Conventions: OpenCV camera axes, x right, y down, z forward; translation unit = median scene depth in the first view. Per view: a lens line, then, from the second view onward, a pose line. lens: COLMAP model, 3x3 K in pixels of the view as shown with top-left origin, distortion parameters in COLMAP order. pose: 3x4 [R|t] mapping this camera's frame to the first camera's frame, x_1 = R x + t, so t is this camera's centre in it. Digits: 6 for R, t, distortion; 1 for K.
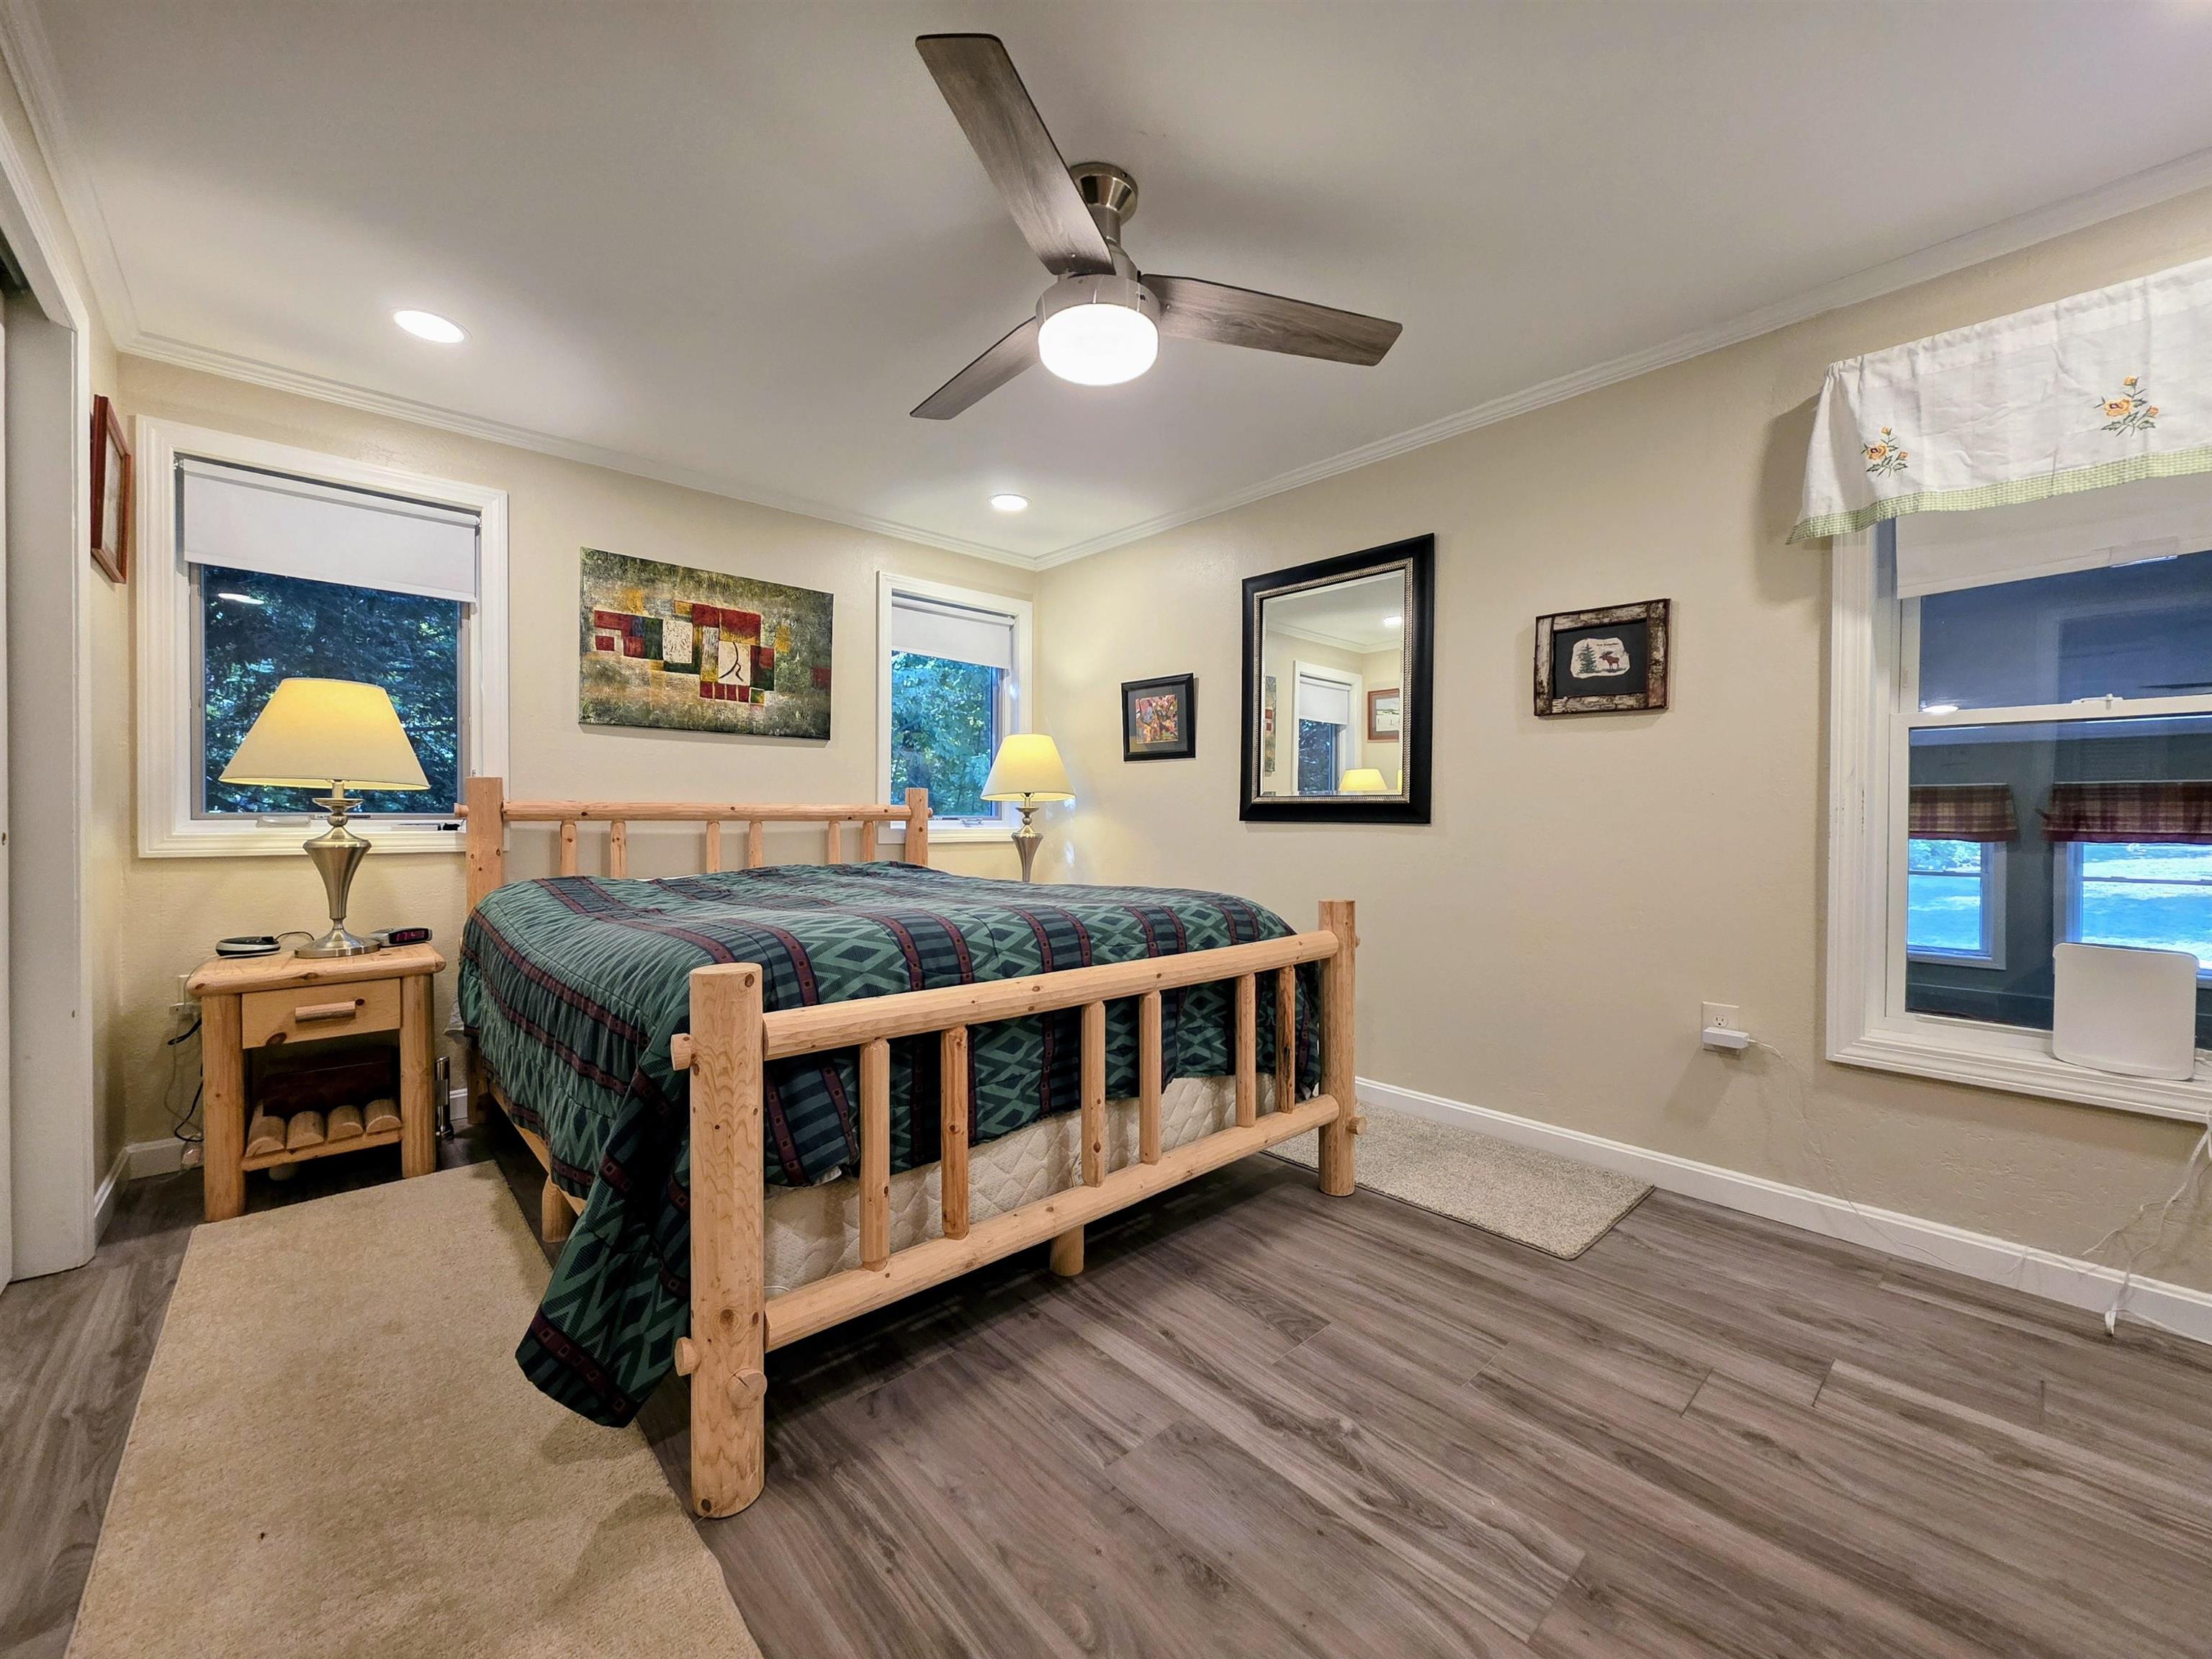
lens RADIAL K [[879.3, 0, 1114.7], [0, 879.3, 825.4], [0, 0, 1]] dist [0.002992, 0.000019]
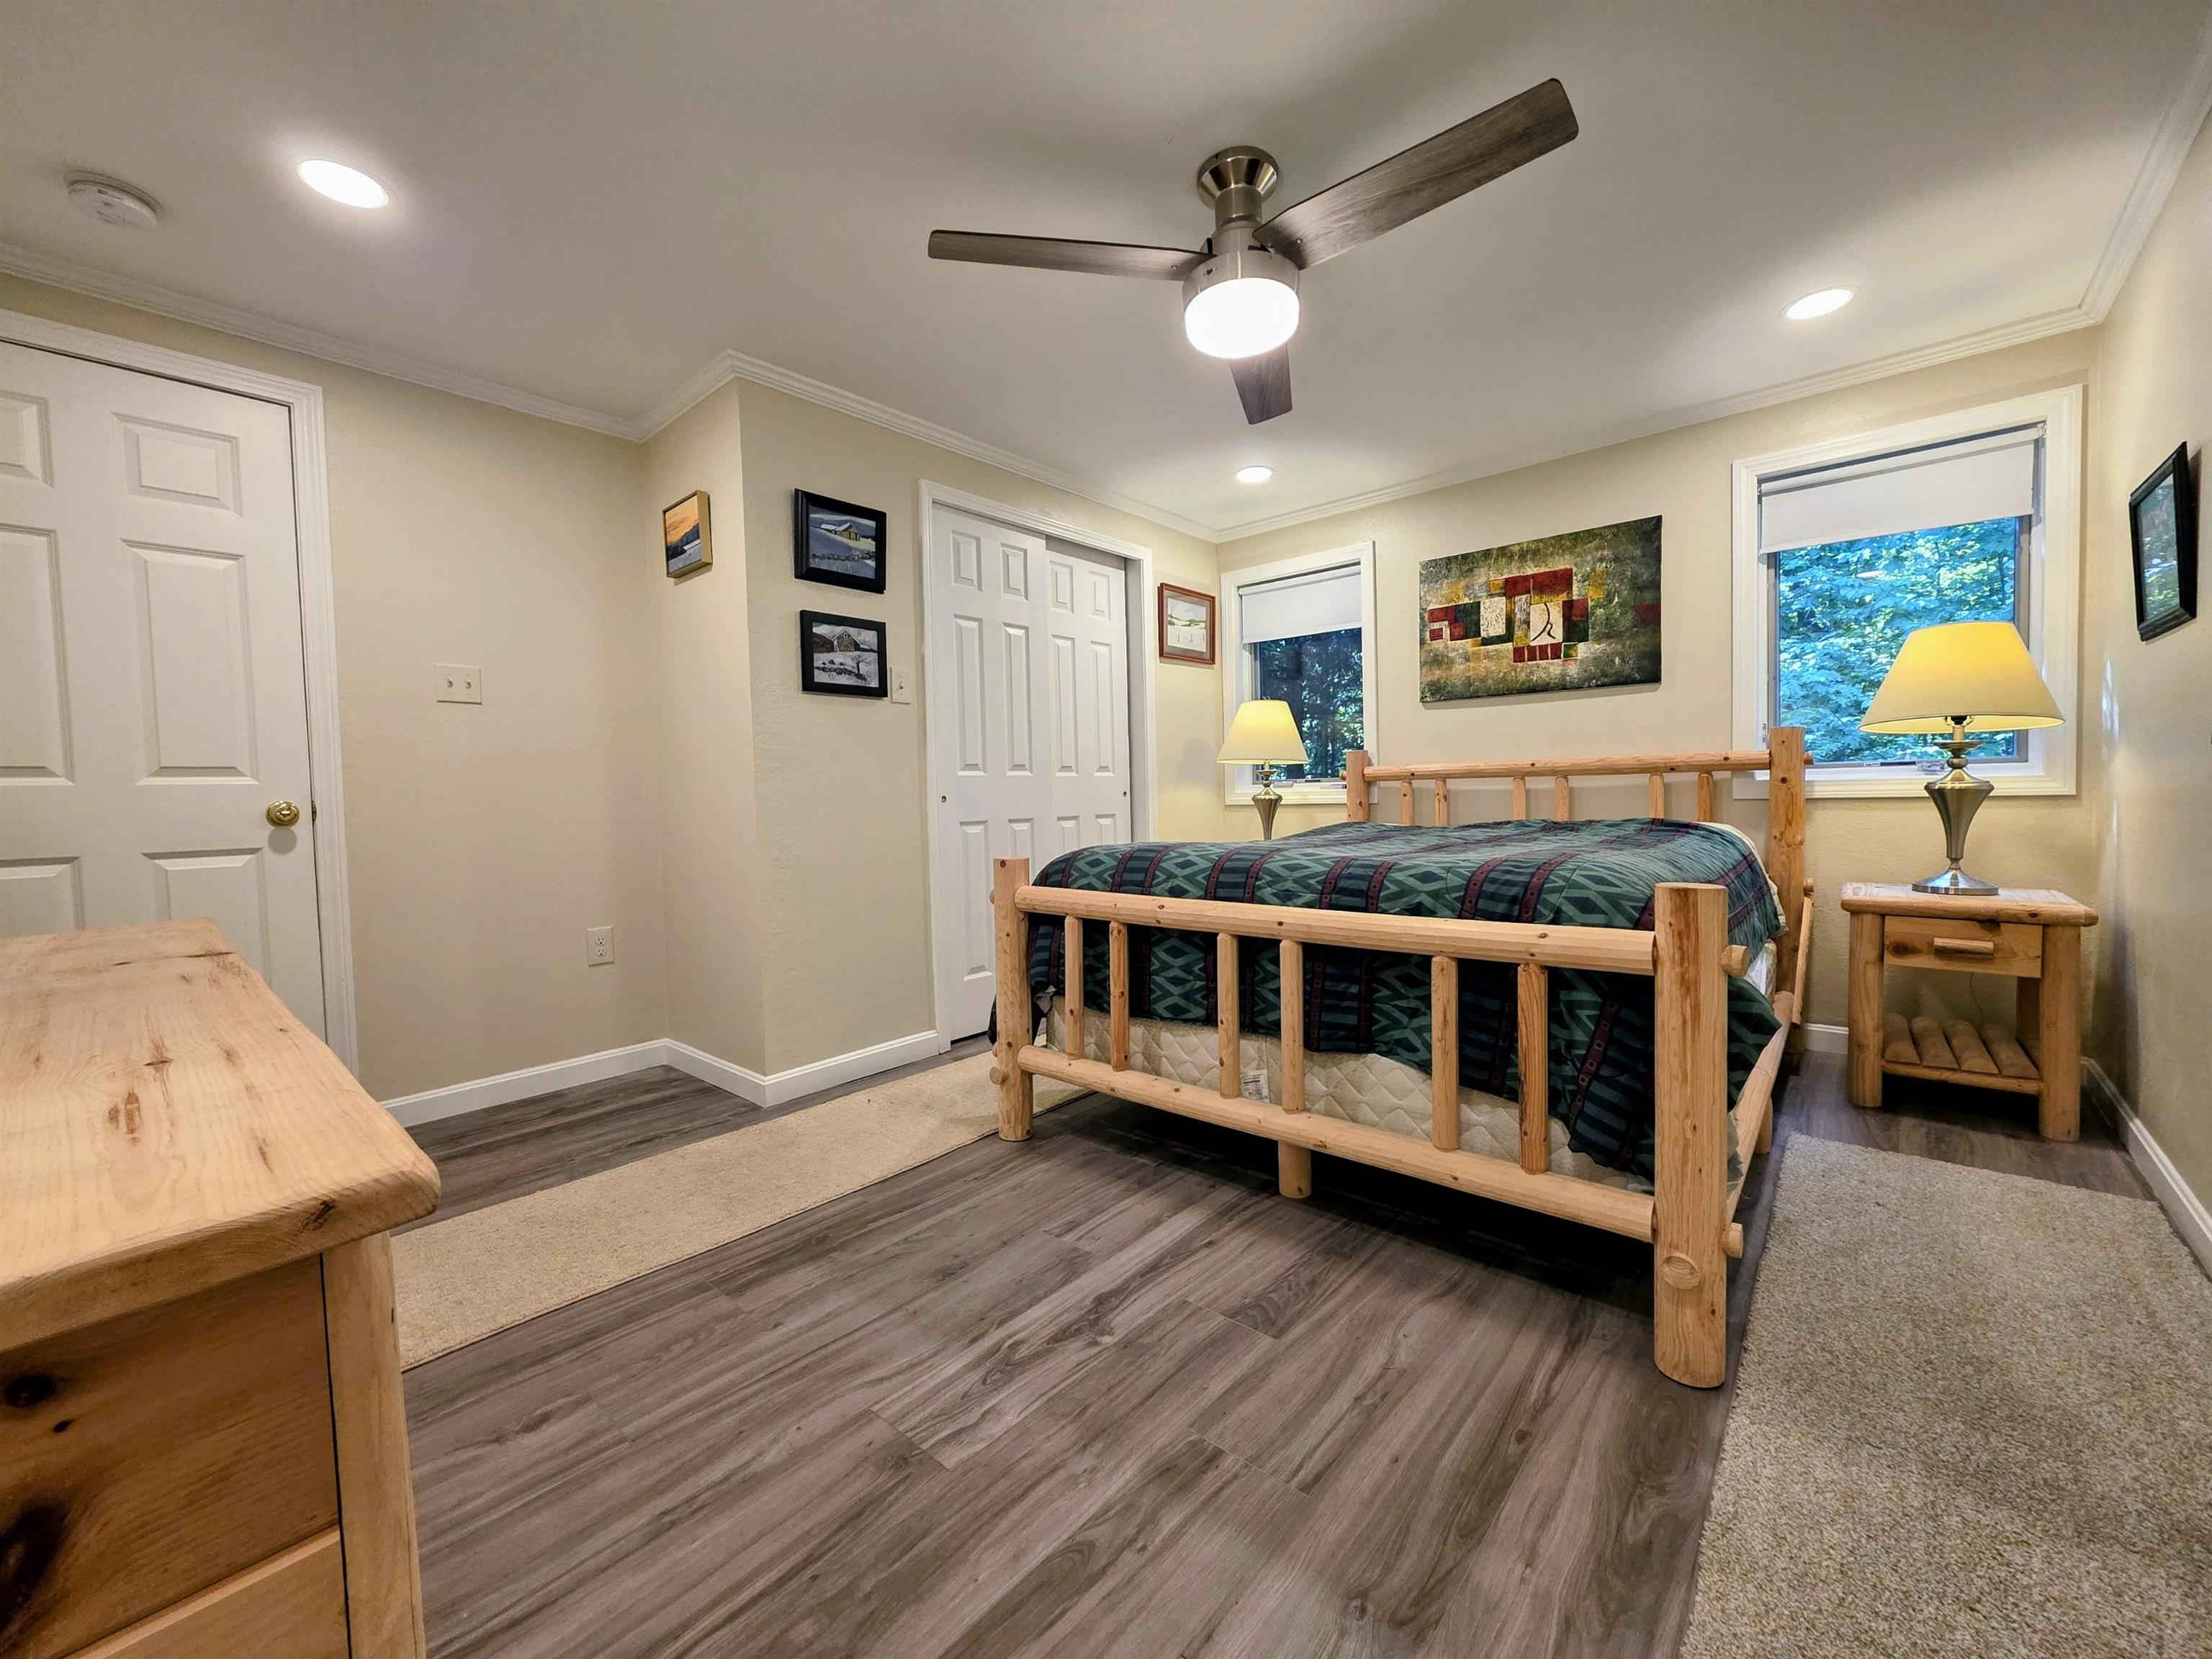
lens RADIAL K [[879.3, 0, 1114.7], [0, 879.3, 825.4], [0, 0, 1]] dist [0.002992, 0.000019]
pose [[0.109365, 0.027398, -0.993624, 0.618454], [0.013067, 0.999494, 0.028998, 0.018071], [0.993916, -0.016155, 0.108951, 0.434121]]
